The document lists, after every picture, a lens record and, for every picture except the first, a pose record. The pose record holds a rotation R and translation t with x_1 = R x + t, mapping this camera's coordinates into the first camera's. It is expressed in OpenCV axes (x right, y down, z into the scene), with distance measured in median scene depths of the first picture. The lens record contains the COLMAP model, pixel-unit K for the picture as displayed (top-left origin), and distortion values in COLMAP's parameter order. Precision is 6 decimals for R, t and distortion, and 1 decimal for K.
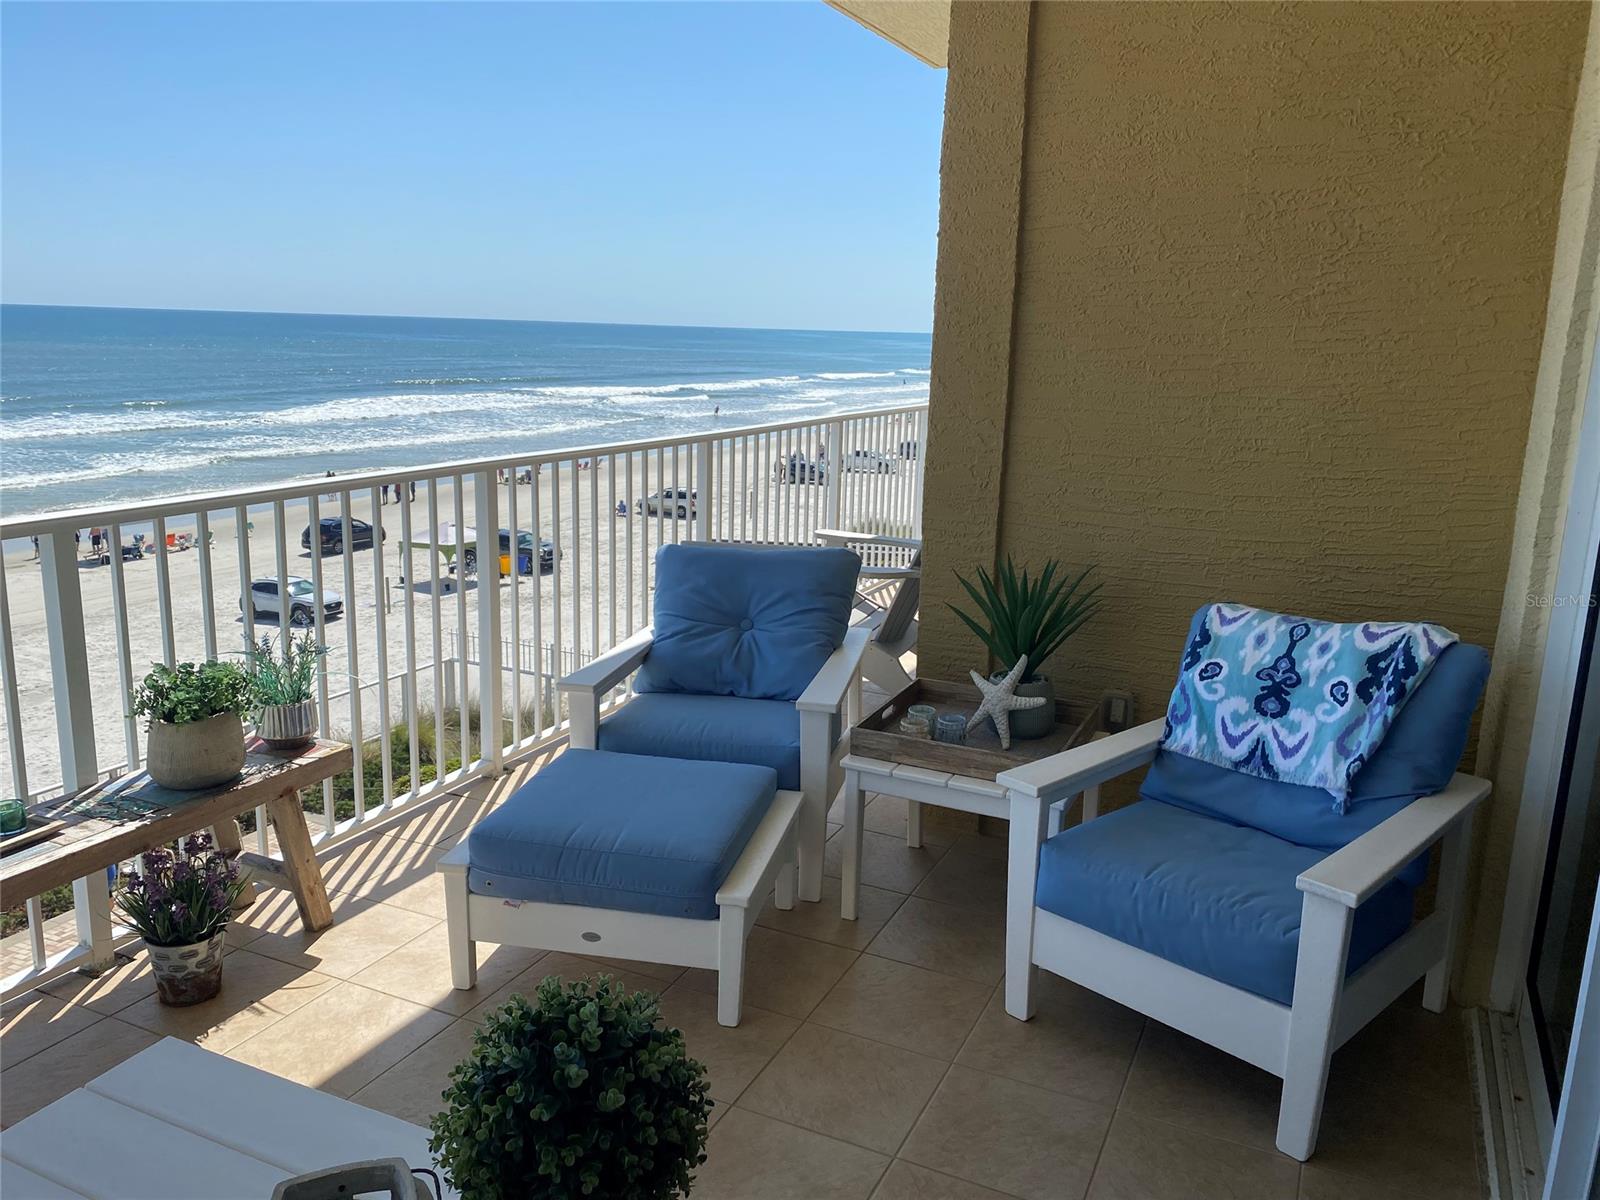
lens RADIAL K [[1201.4, 0, 802.4], [0, 1201.4, 575.7], [0, 0, 1]] dist [0.055967, -0.067922]
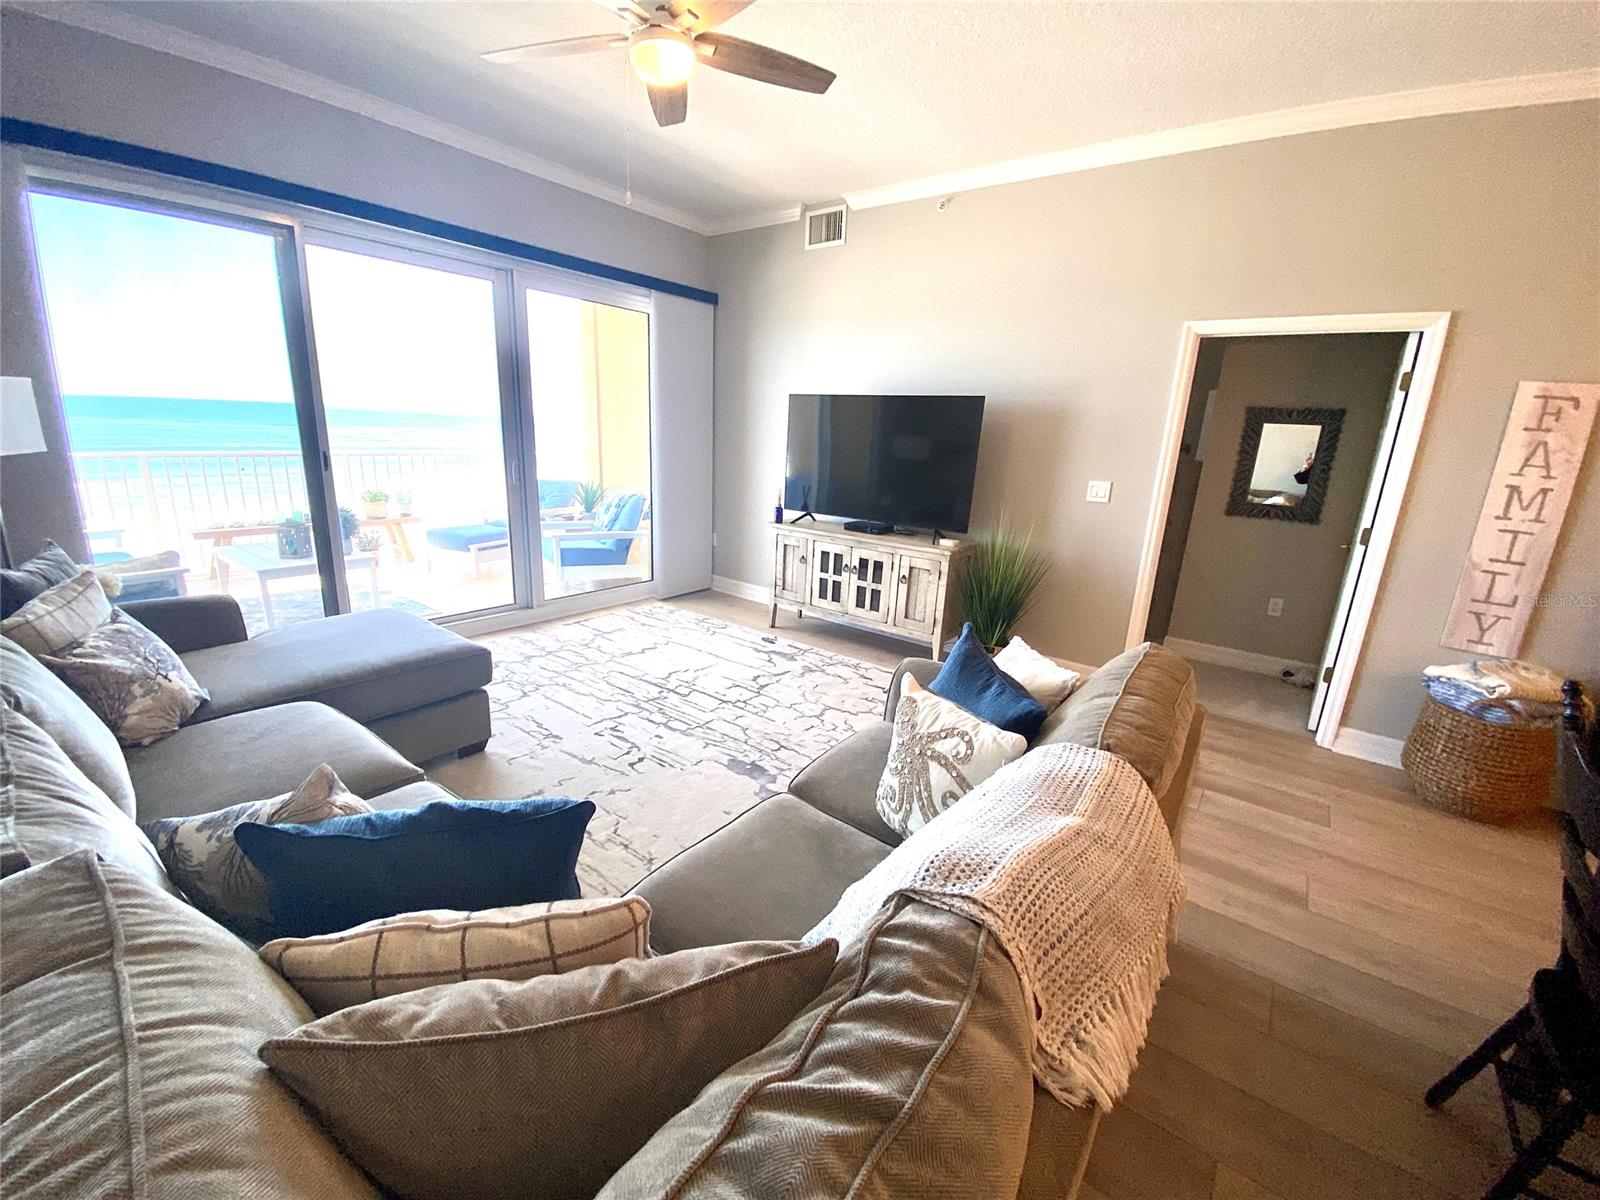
lens RADIAL K [[645.9, 0, 801.5], [0, 645.9, 611.9], [0, 0, 1]] dist [-0.009378, -0.005330]
pose [[0.980892, 0.075803, -0.179177, 1.404092], [-0.063169, 0.995165, 0.075206, 0.234812], [0.184012, -0.062451, 0.980938, -0.958983]]
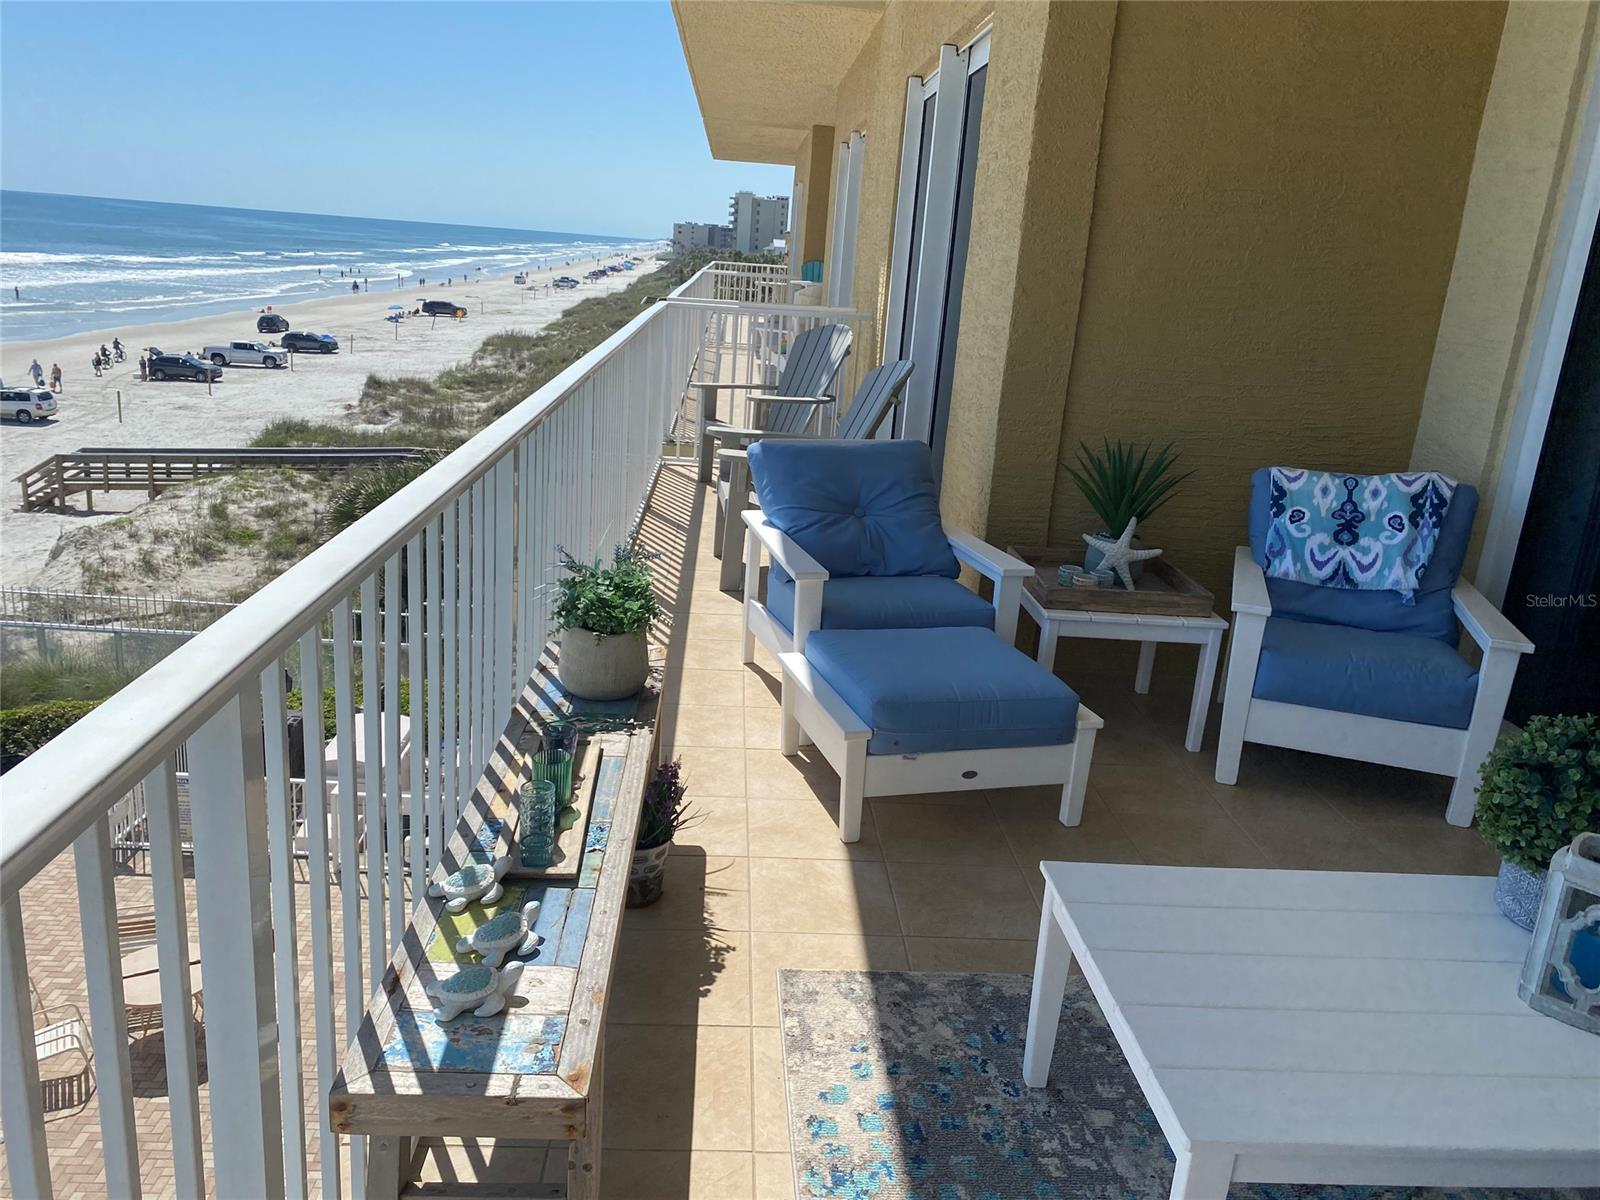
lens RADIAL K [[1201.4, 0, 790.0], [0, 1201.4, 587.0], [0, 0, 1]] dist [0.055967, -0.067922]
pose [[0.884306, -0.092782, 0.457596, -0.820755], [0.049098, 0.993102, 0.106480, -0.015720], [-0.464318, -0.071694, 0.882762, 0.059074]]
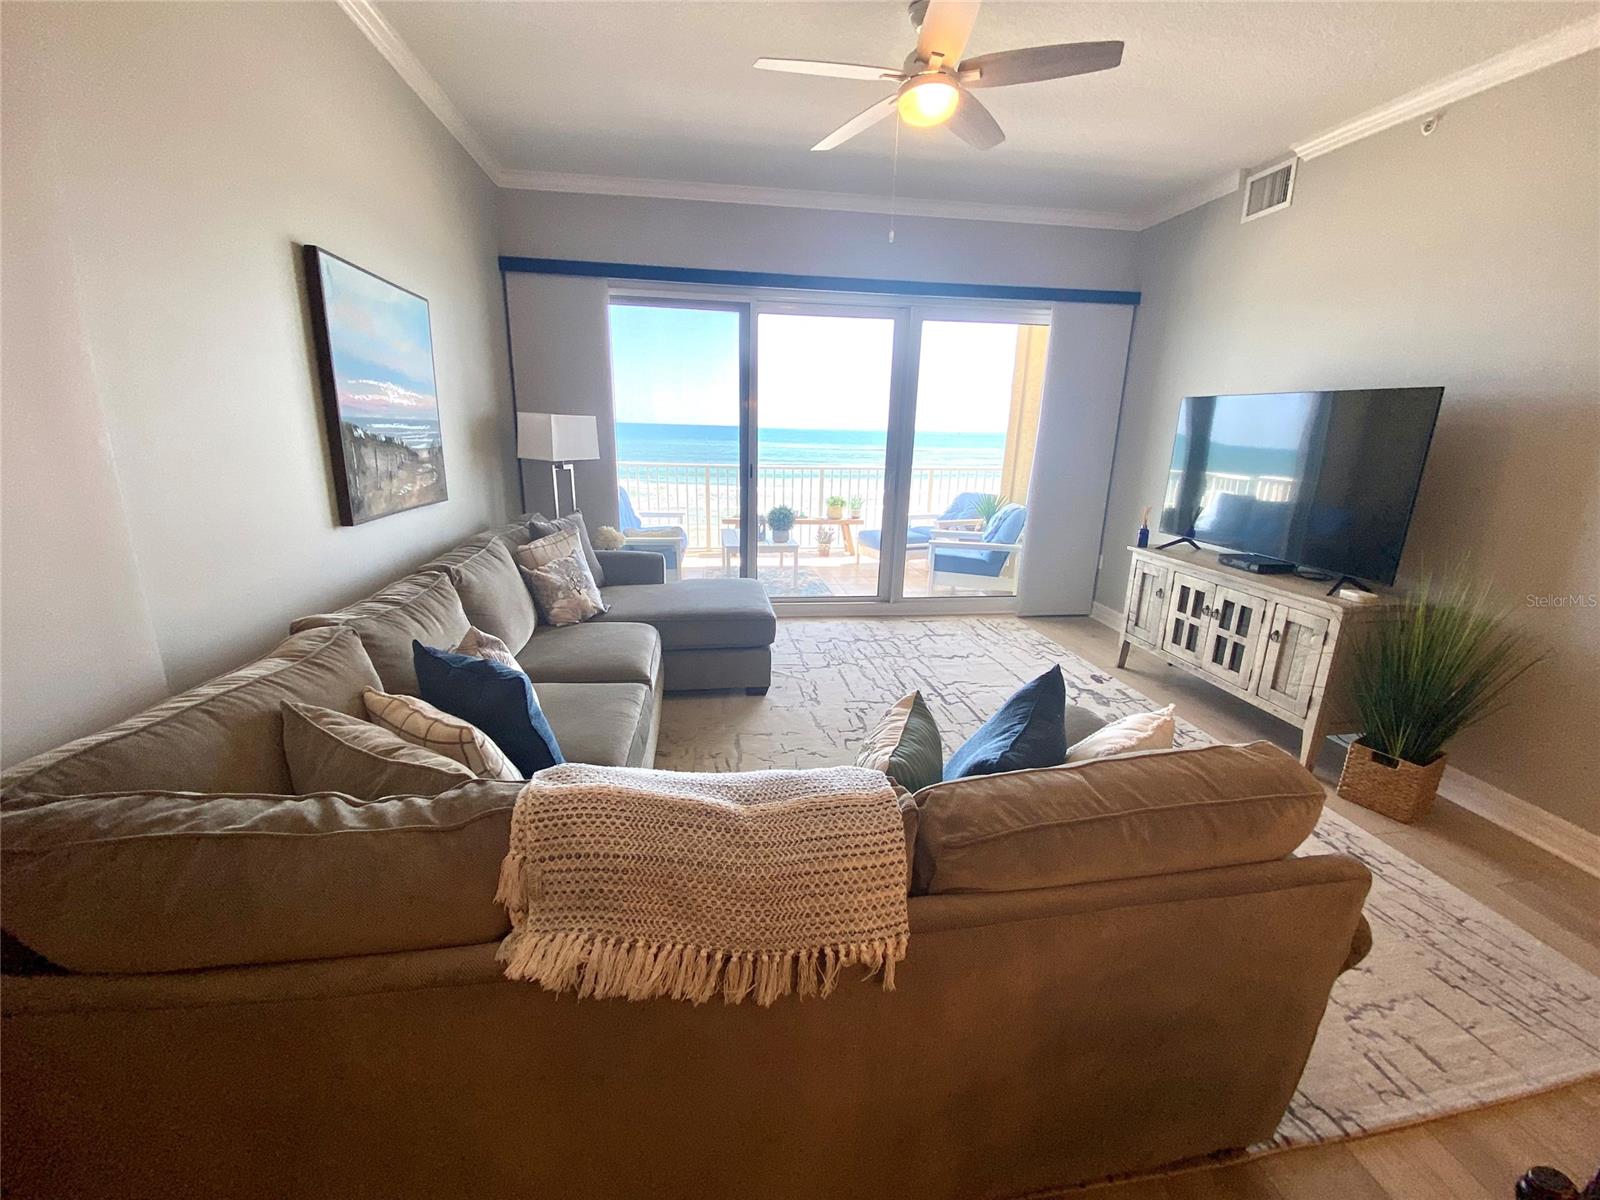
lens RADIAL K [[645.9, 0, 786.0], [0, 645.9, 602.0], [0, 0, 1]] dist [-0.009378, -0.005330]
pose [[0.548878, 0.204914, -0.810397, 1.785415], [-0.171984, 0.976429, 0.130412, 0.201155], [0.818018, 0.067795, 0.571183, -0.770764]]
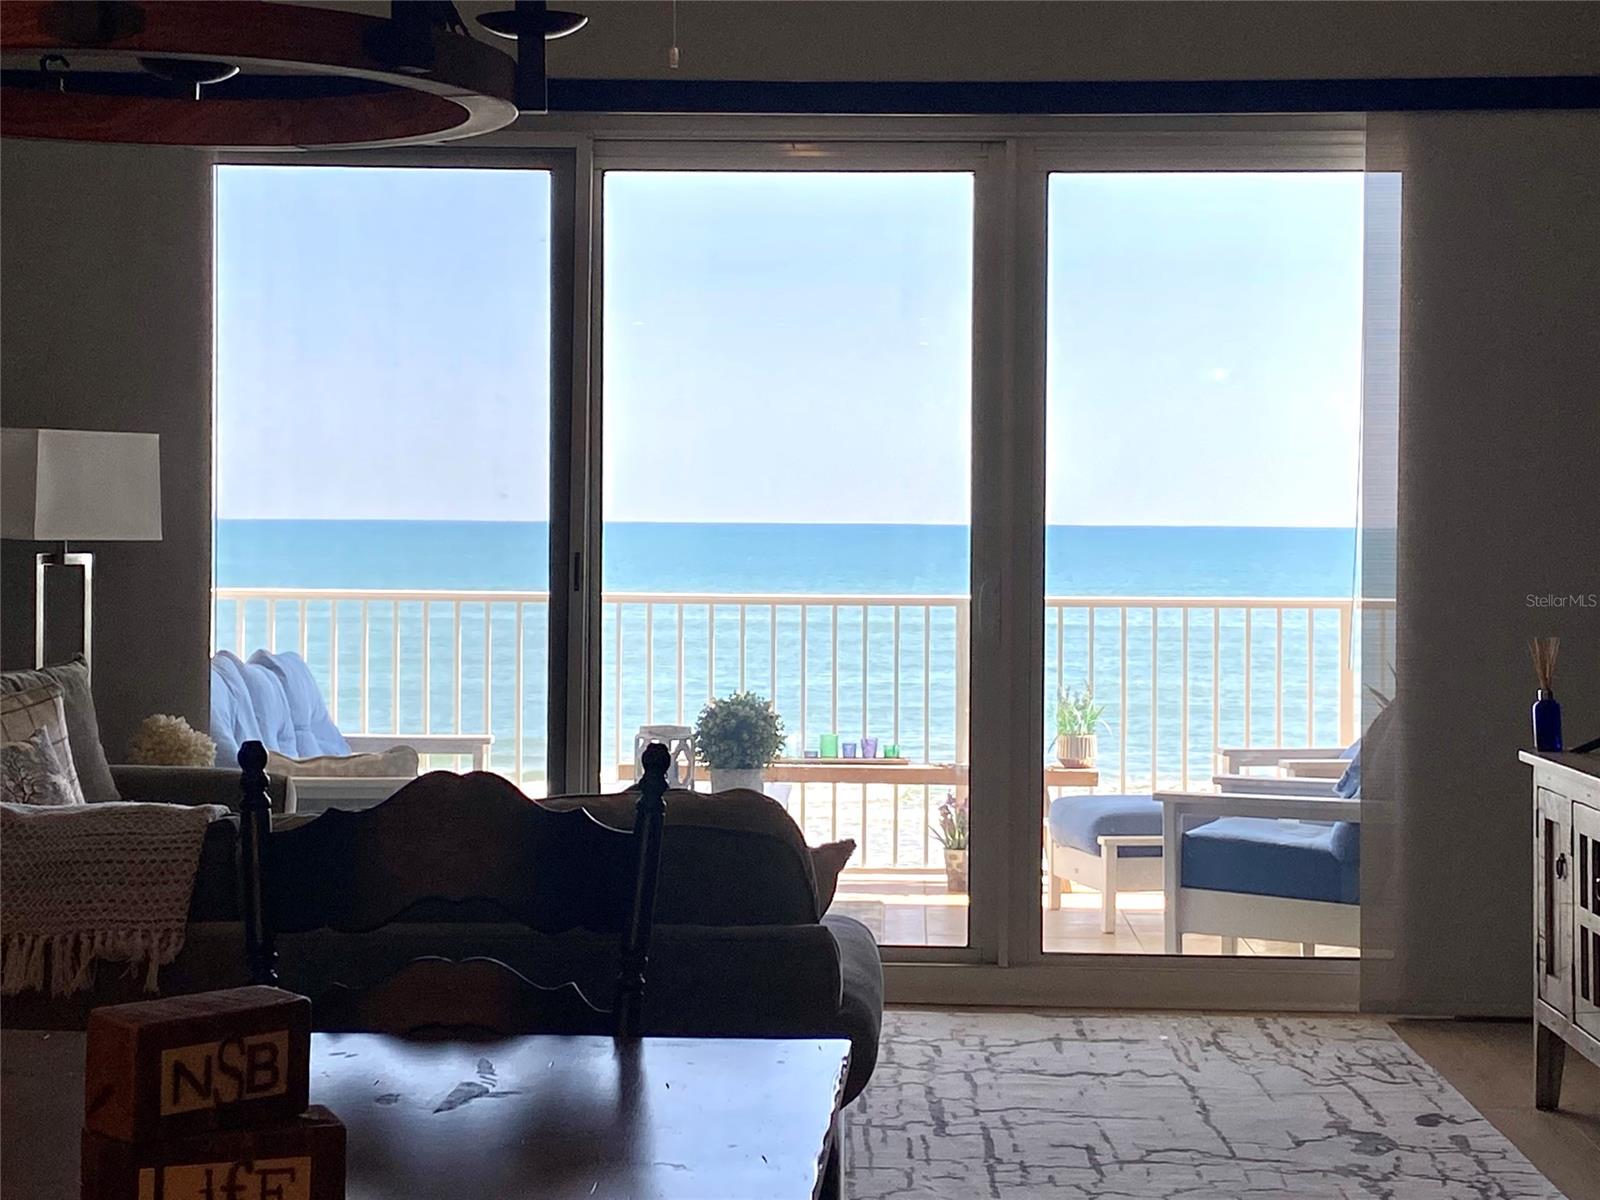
lens RADIAL K [[3038.6, 0, 788.0], [0, 3038.6, 596.3], [0, 0, 1]] dist [0.138317, 0.000000]
pose [[0.397849, -0.001620, -0.917449, 3.071253], [-0.180383, 0.980341, -0.079954, 0.319335], [0.899543, 0.197302, 0.389736, -0.849925]]
